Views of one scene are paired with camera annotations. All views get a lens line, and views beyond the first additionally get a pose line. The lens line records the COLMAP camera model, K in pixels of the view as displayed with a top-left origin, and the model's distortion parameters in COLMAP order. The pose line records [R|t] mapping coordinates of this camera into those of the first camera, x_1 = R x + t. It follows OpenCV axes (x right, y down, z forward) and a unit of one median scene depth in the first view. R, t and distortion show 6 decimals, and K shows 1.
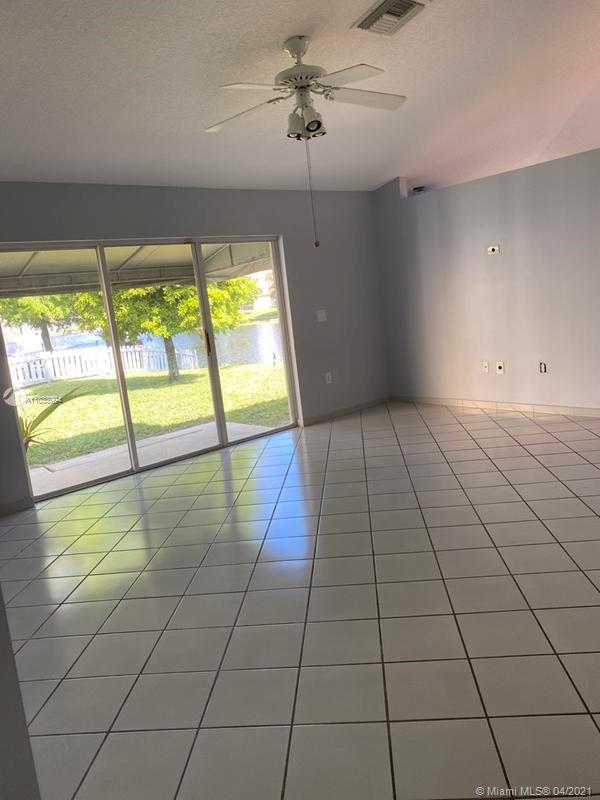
lens RADIAL K [[610.7, 0, 293.1], [0, 610.7, 401.8], [0, 0, 1]] dist [0.025767, -0.003934]
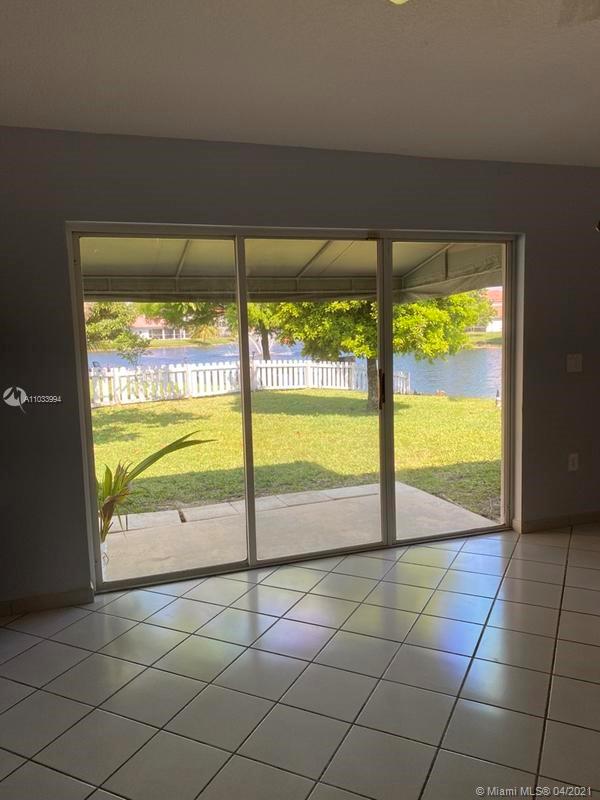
lens RADIAL K [[610.7, 0, 293.1], [0, 610.7, 401.8], [0, 0, 1]] dist [0.025767, -0.003934]
pose [[0.929659, 0.123965, -0.346940, 0.000748], [-0.132706, 0.991154, -0.001451, -0.036810], [0.343691, 0.047391, 0.937886, 0.183896]]
